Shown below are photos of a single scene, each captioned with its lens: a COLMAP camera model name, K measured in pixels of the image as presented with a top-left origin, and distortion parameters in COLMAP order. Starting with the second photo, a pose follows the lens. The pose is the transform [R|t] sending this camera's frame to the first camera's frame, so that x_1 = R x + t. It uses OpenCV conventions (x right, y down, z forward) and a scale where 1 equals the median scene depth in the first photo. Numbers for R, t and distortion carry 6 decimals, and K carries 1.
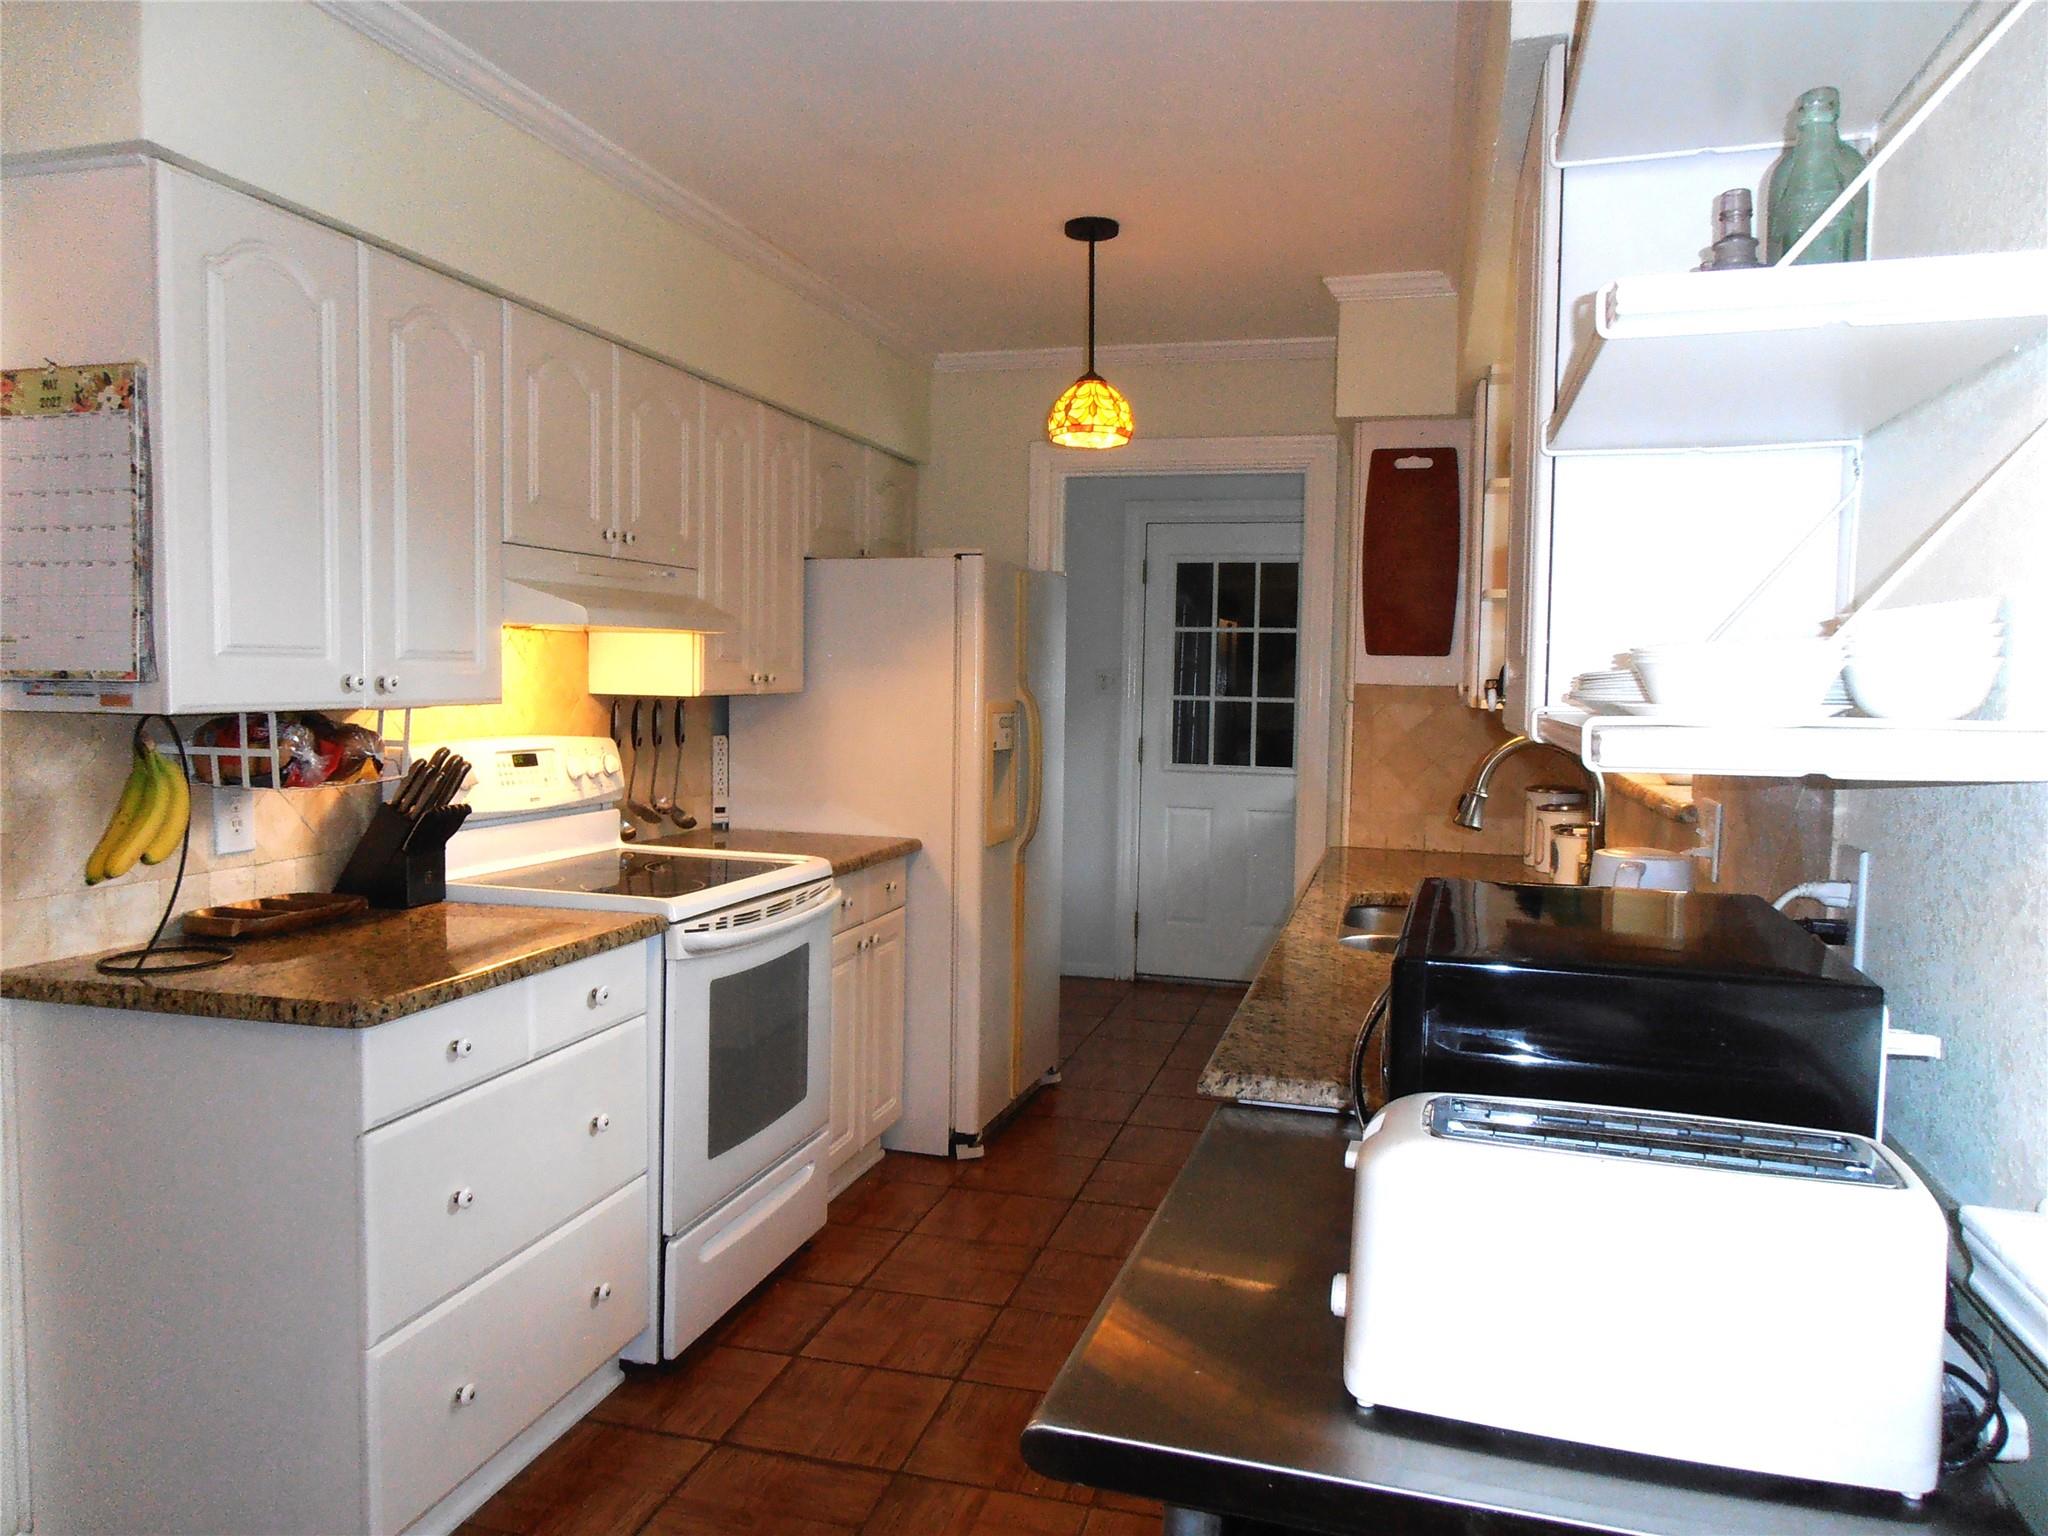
lens RADIAL K [[1443.8, 0, 1024.0], [0, 1443.8, 768.0], [0, 0, 1]] dist [-0.008790, 0.000682]
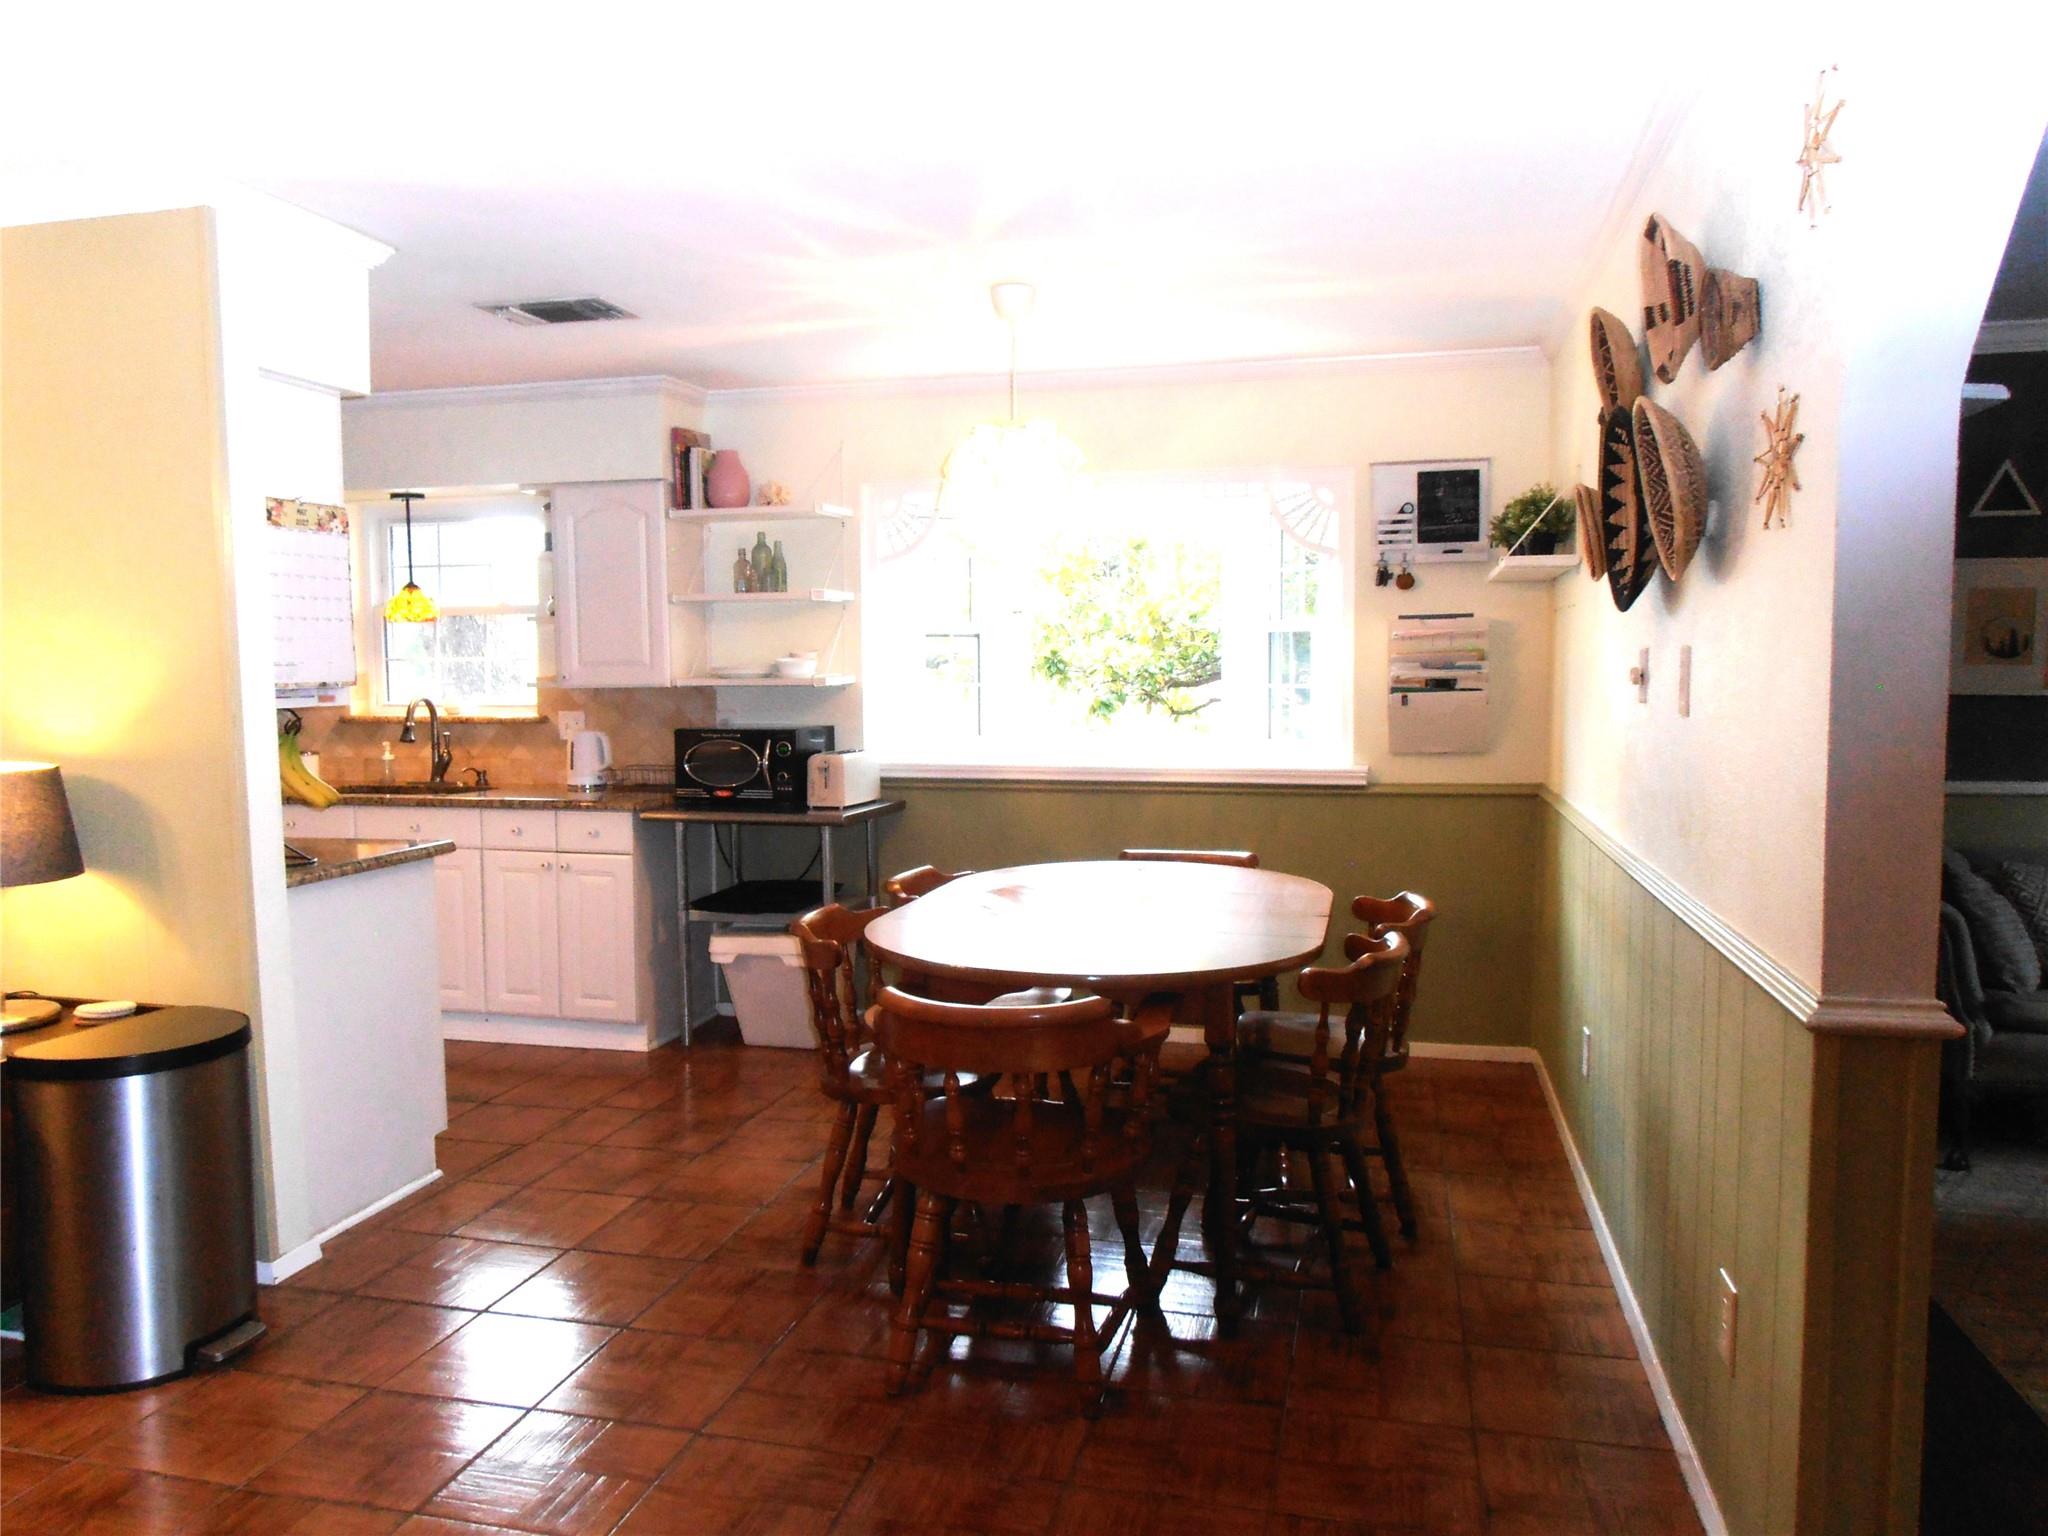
lens RADIAL K [[1439.6, 0, 1024.0], [0, 1439.6, 768.0], [0, 0, 1]] dist [-0.012030, 0.002012]
pose [[-0.035560, -0.091353, 0.995183, -1.750875], [0.076126, 0.992672, 0.093842, -0.046396], [-0.996464, 0.079097, -0.028345, 0.169872]]
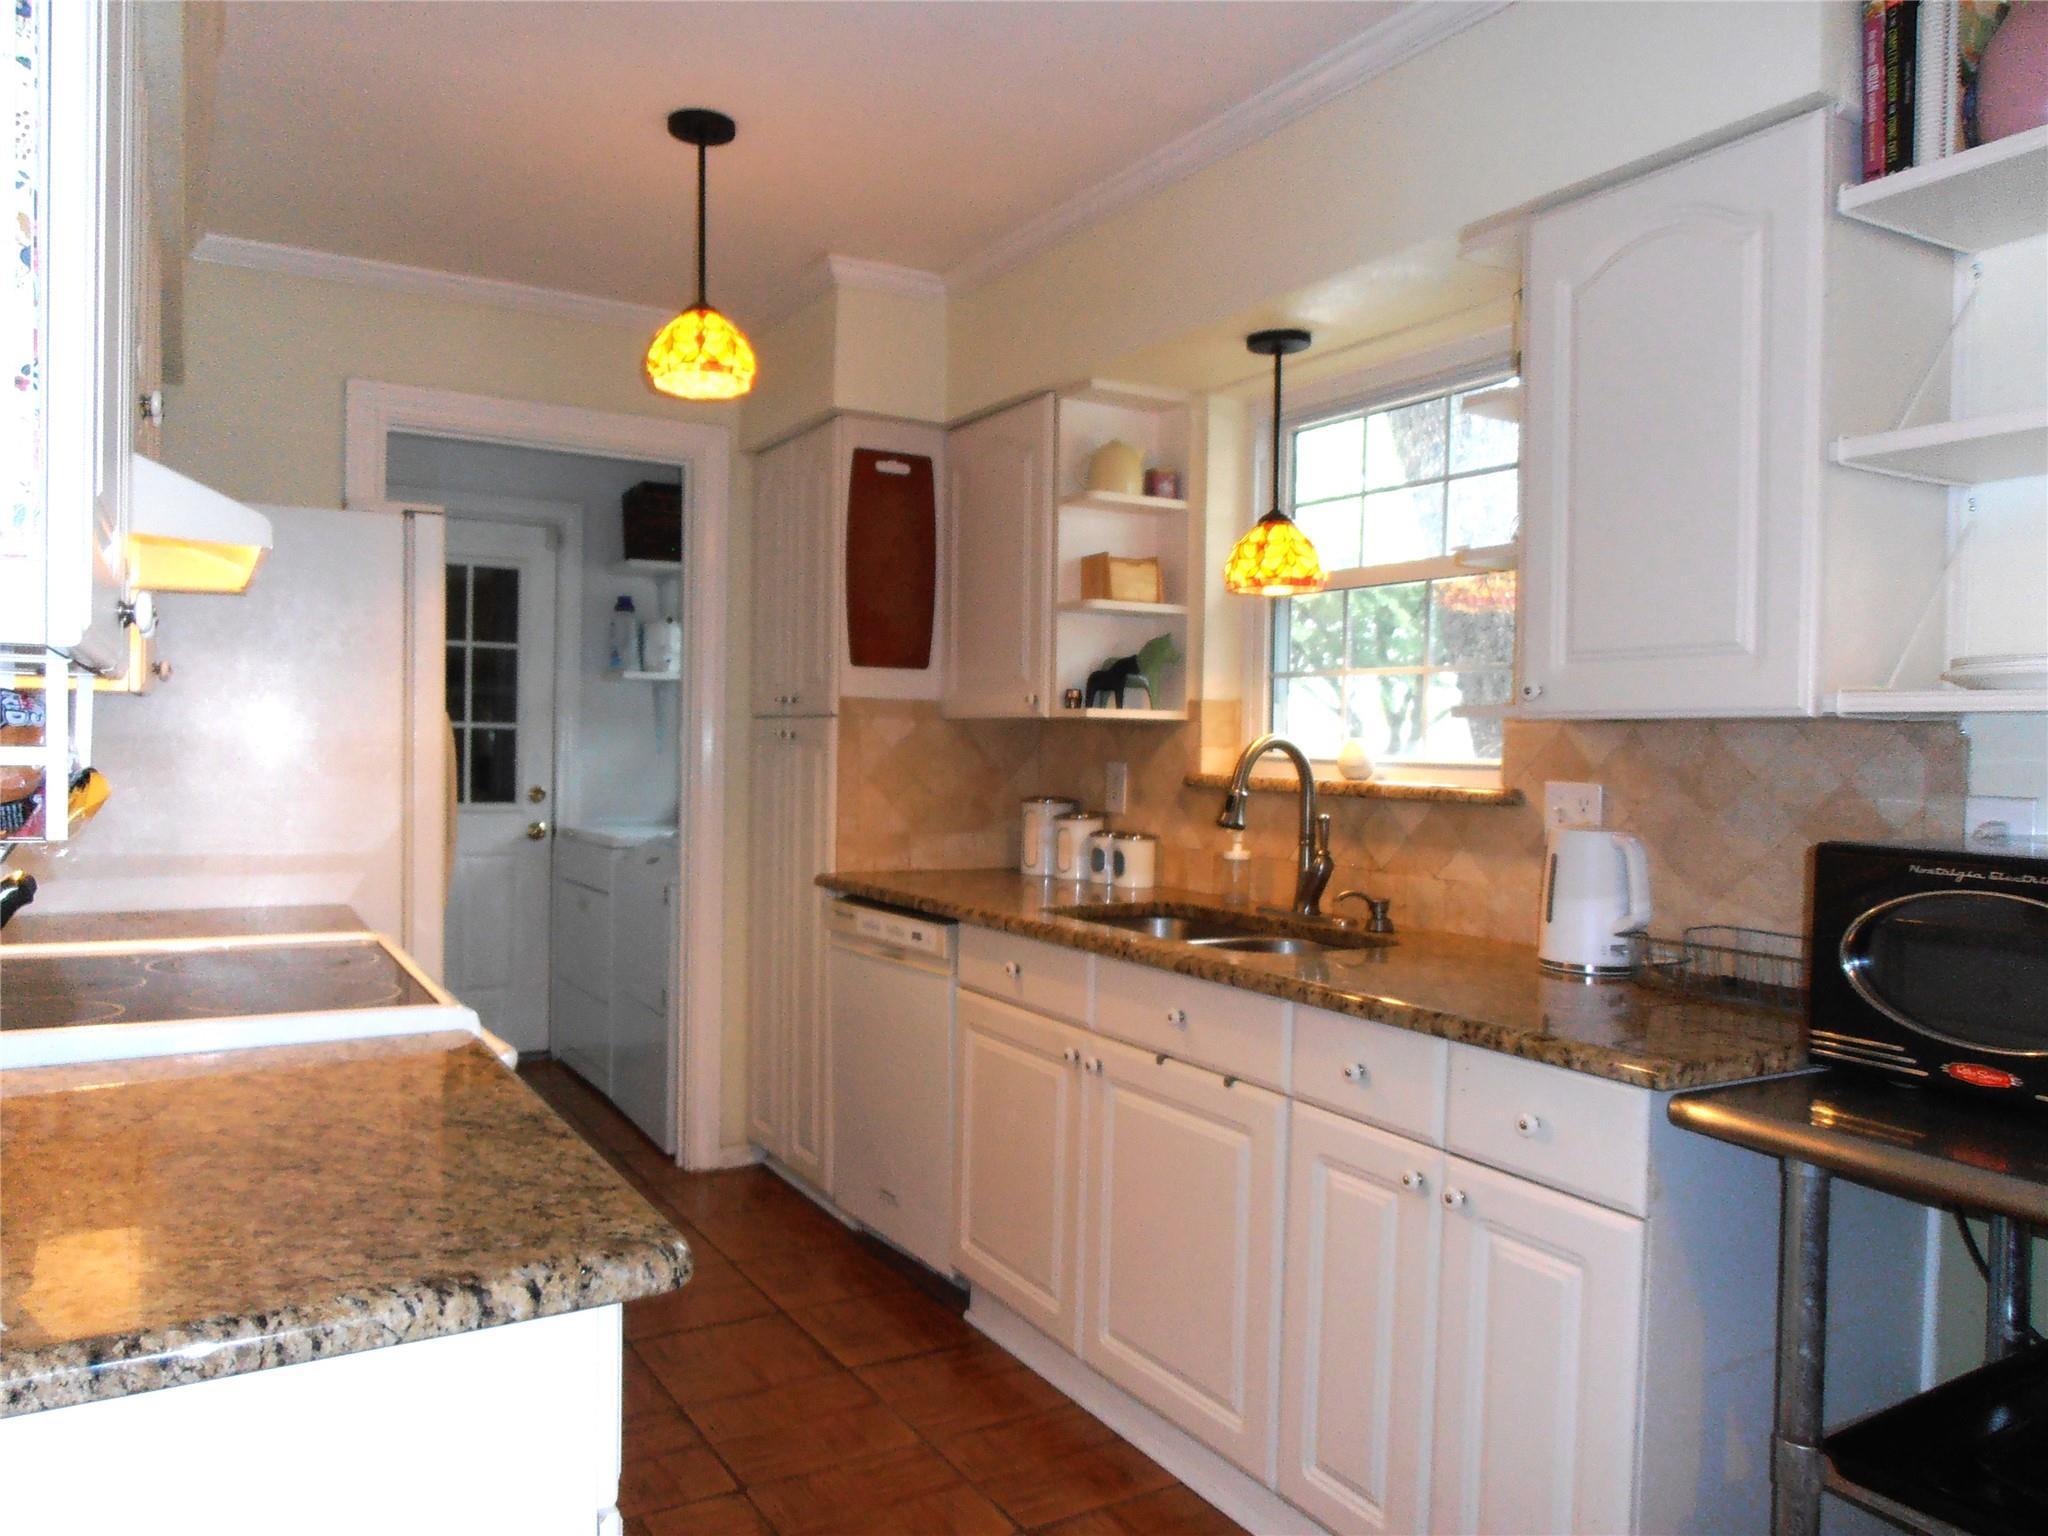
lens RADIAL K [[1443.6, 0, 1024.3], [0, 1443.6, 761.1], [0, 0, 1]] dist [-0.008870, 0.002075]
pose [[0.689702, -0.013294, 0.723971, -0.514163], [0.040335, 0.998984, -0.020081, 0.009548], [-0.722969, 0.043051, 0.689538, 0.391275]]
